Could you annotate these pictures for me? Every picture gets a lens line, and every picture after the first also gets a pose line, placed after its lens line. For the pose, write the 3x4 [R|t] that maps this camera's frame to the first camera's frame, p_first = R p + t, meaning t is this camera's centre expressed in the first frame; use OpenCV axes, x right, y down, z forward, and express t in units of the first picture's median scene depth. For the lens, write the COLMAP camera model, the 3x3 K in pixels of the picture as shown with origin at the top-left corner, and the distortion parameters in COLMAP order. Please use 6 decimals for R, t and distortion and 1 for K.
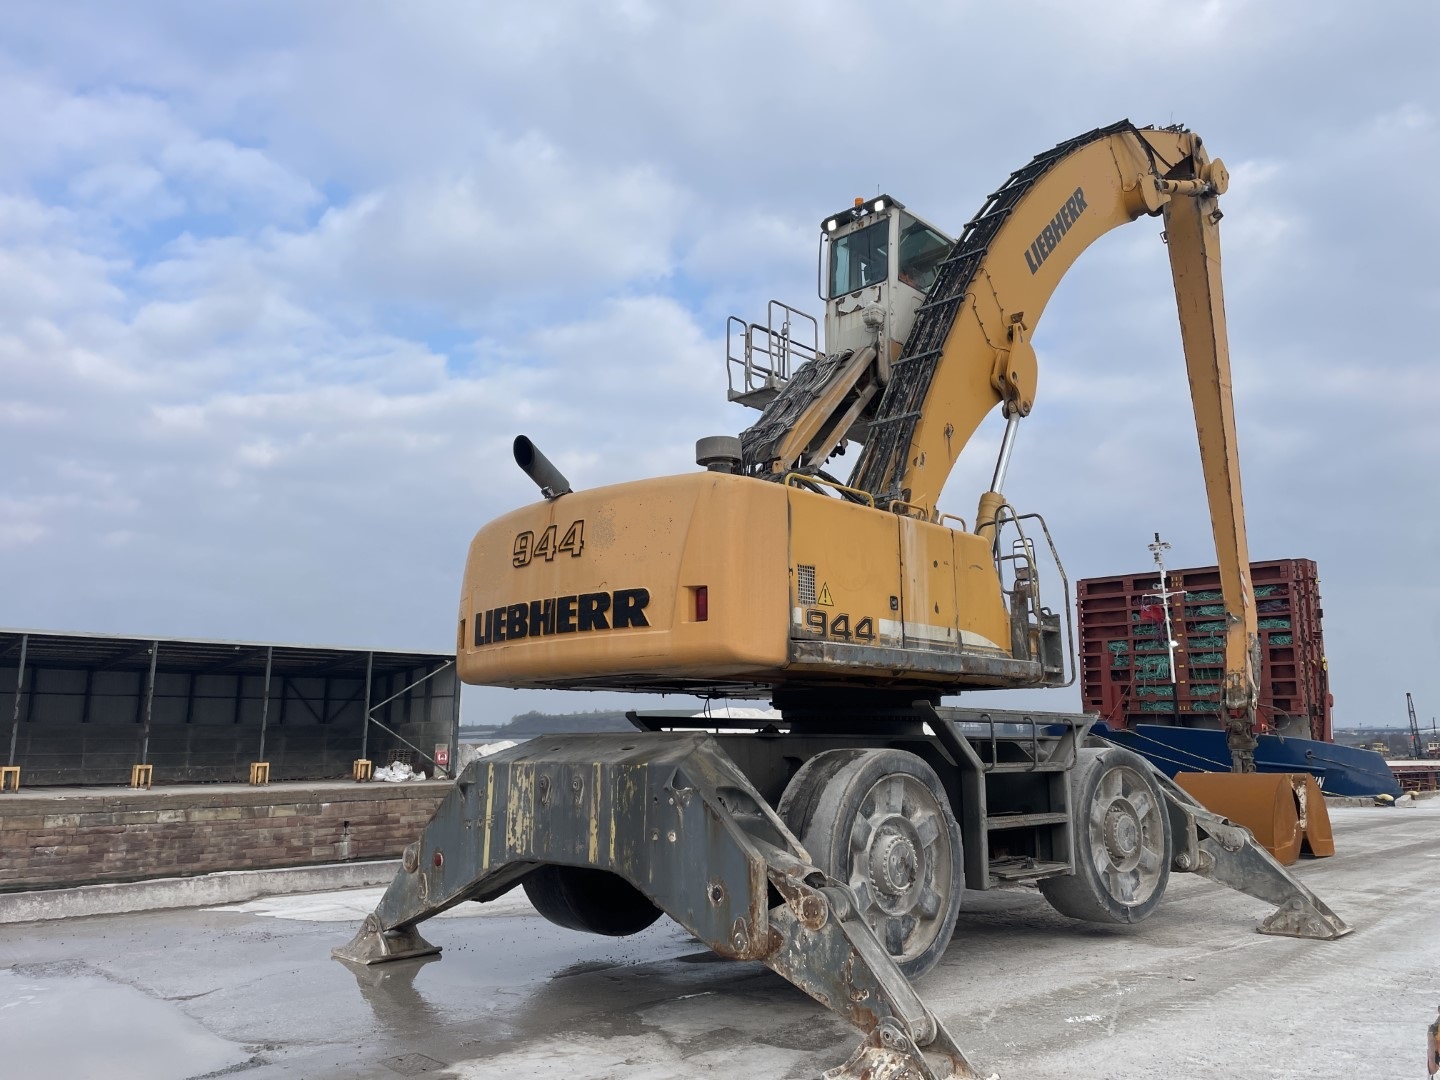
lens RADIAL K [[1081.8, 0, 725.1], [0, 1081.8, 542.2], [0, 0, 1]] dist [0.094732, -0.120651]
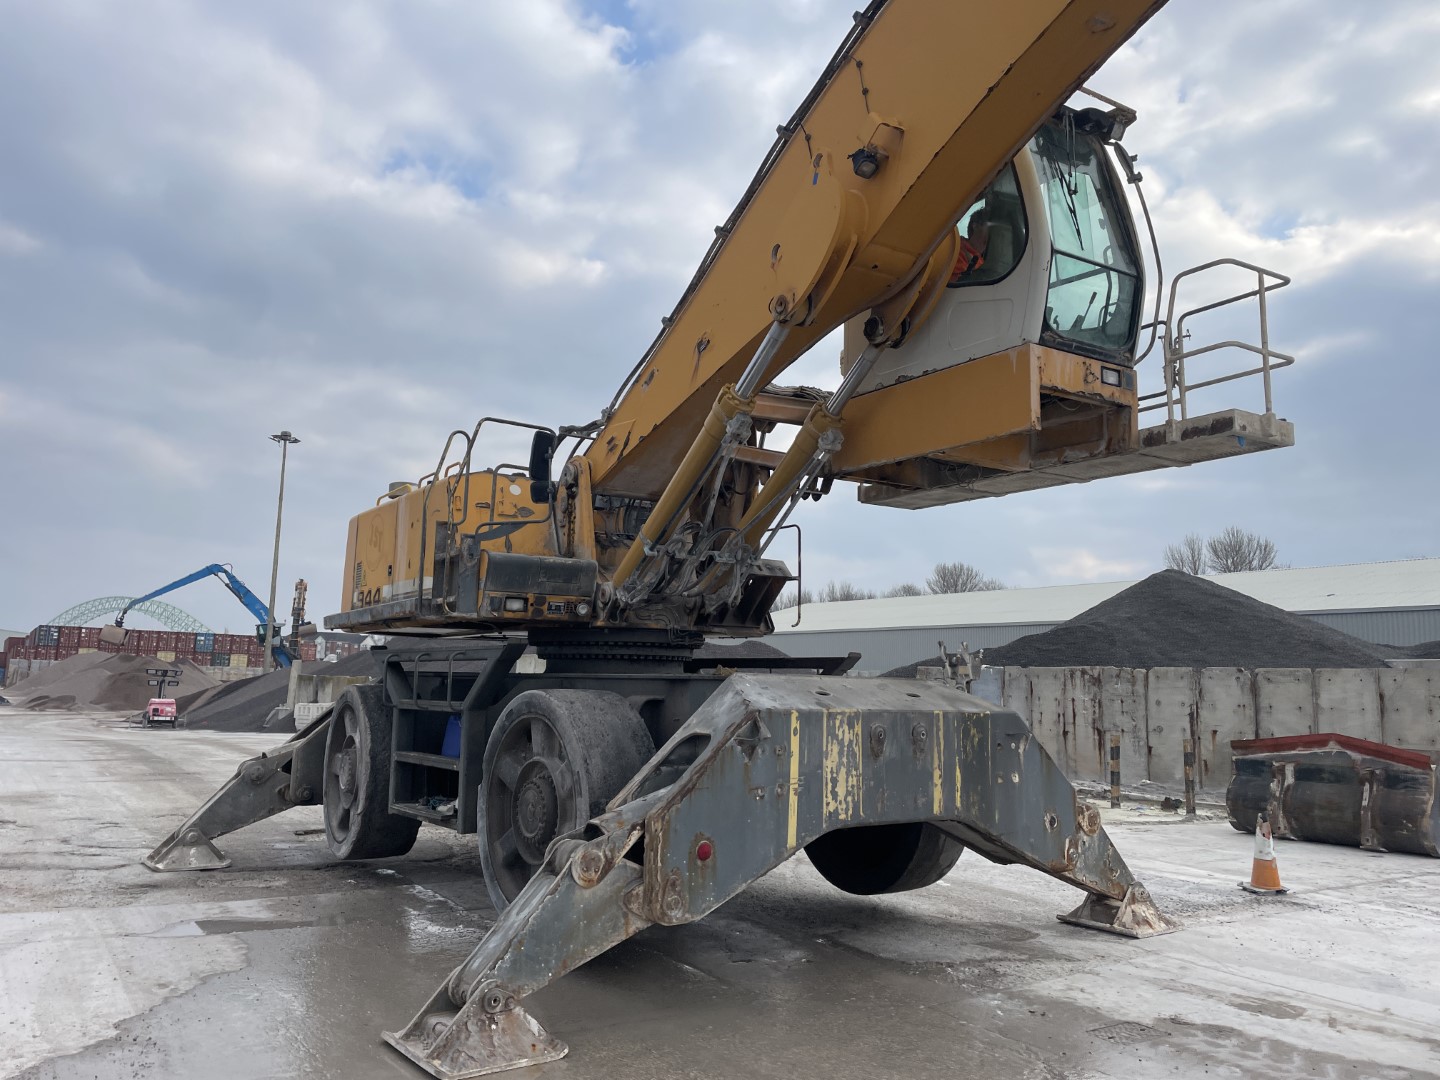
lens RADIAL K [[1081.8, 0, 725.1], [0, 1081.8, 542.2], [0, 0, 1]] dist [0.094732, -0.120651]
pose [[0.145474, 0.137013, 0.979829, -0.894858], [-0.205324, 0.972983, -0.105572, 0.161217], [-0.967822, -0.185825, 0.169676, 0.851779]]
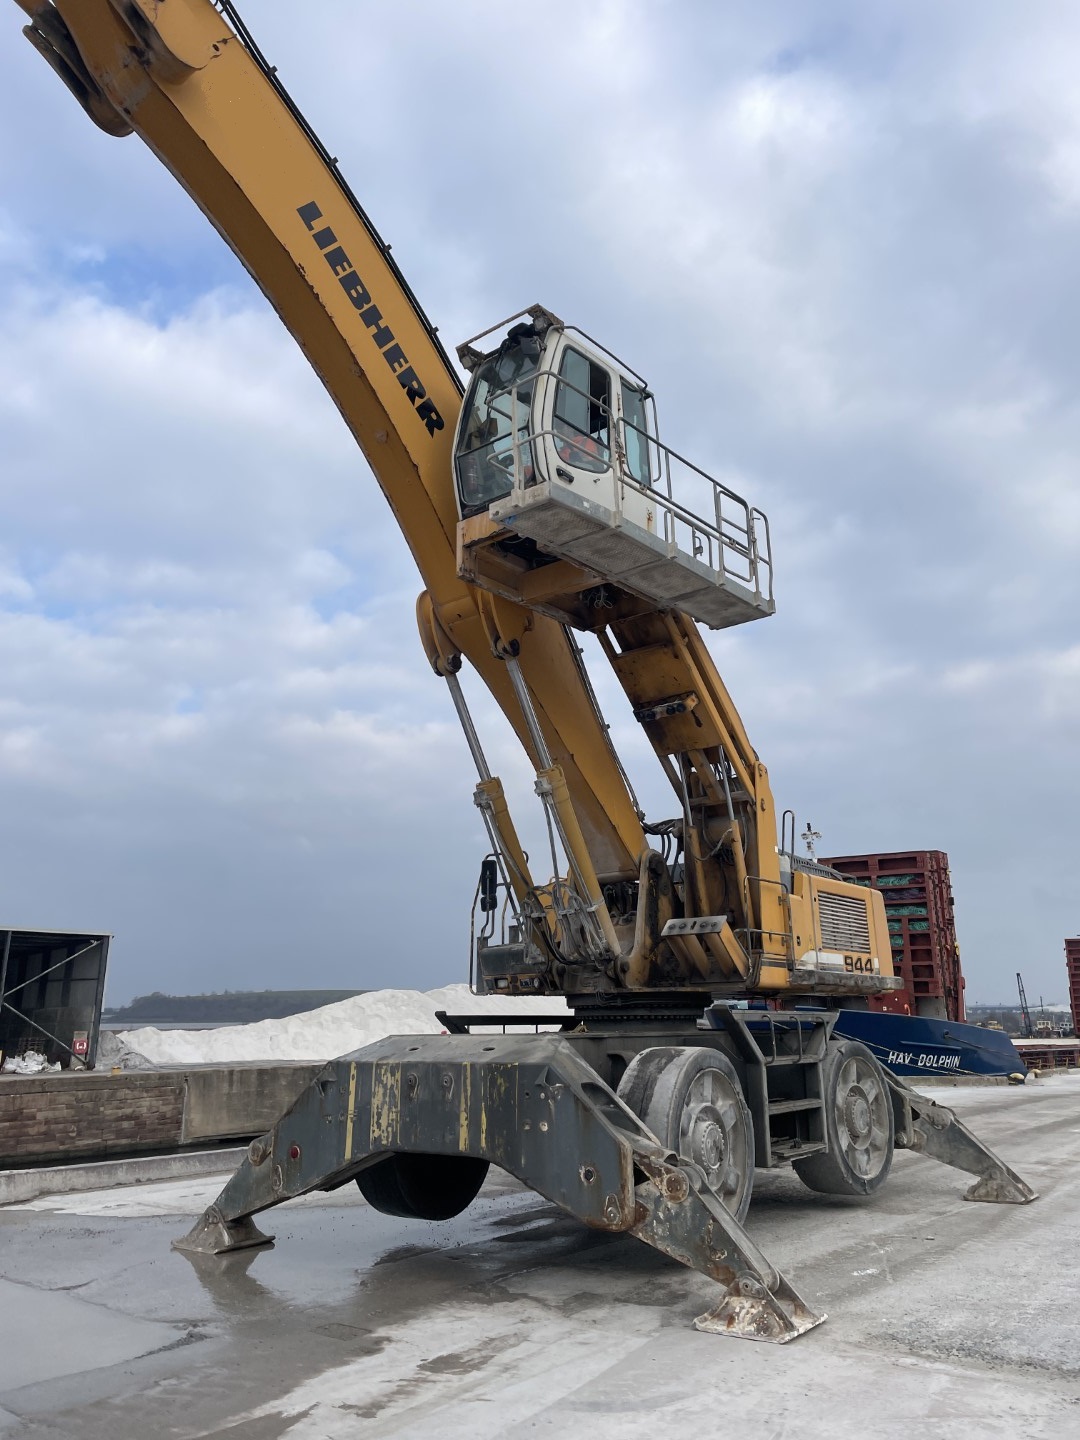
lens RADIAL K [[1081.8, 0, 542.5], [0, 1081.8, 697.9], [0, 0, 1]] dist [0.094732, -0.120651]
pose [[0.987954, 0.038368, 0.149916, -0.186249], [-0.022072, 0.993809, -0.108889, -0.050533], [-0.153166, 0.104269, 0.982684, -0.175542]]
